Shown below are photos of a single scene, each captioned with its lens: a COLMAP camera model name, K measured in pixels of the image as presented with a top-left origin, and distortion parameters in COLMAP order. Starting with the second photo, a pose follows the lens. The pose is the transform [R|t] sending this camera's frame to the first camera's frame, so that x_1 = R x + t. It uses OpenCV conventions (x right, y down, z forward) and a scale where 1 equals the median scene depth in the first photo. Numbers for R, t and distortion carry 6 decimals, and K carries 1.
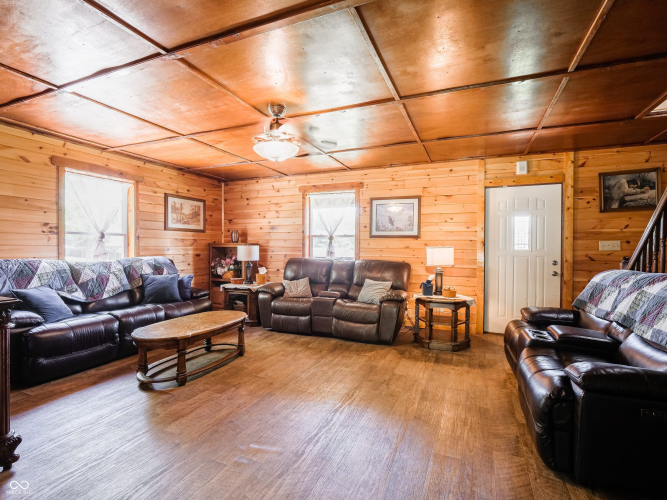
lens RADIAL K [[329.3, 0, 330.6], [0, 329.3, 248.3], [0, 0, 1]] dist [-0.013346, -0.004778]
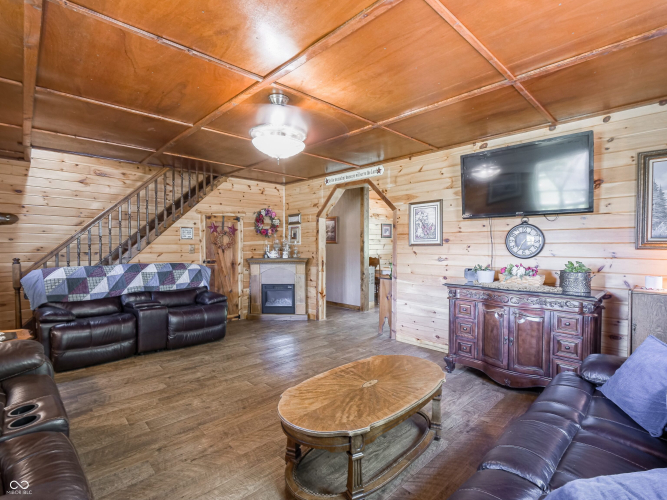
lens RADIAL K [[329.3, 0, 331.8], [0, 329.3, 250.0], [0, 0, 1]] dist [-0.013346, -0.004778]
pose [[-0.920413, -0.017143, 0.390573, -0.449350], [-0.009560, 0.999726, 0.021350, -0.030776], [-0.390832, 0.015916, -0.920325, 1.237452]]
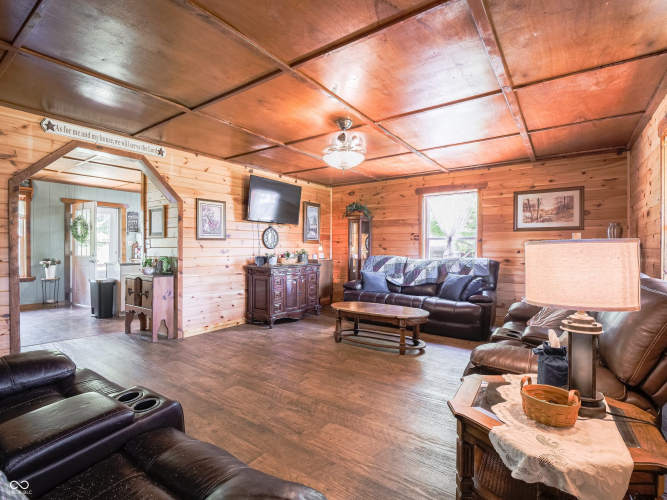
lens RADIAL K [[329.3, 0, 330.2], [0, 329.3, 249.6], [0, 0, 1]] dist [-0.013346, -0.004778]
pose [[-0.212360, -0.003267, -0.977186, 0.655122], [-0.008951, 0.999959, -0.001398, 0.004930], [0.977151, 0.008450, -0.212380, 0.845246]]
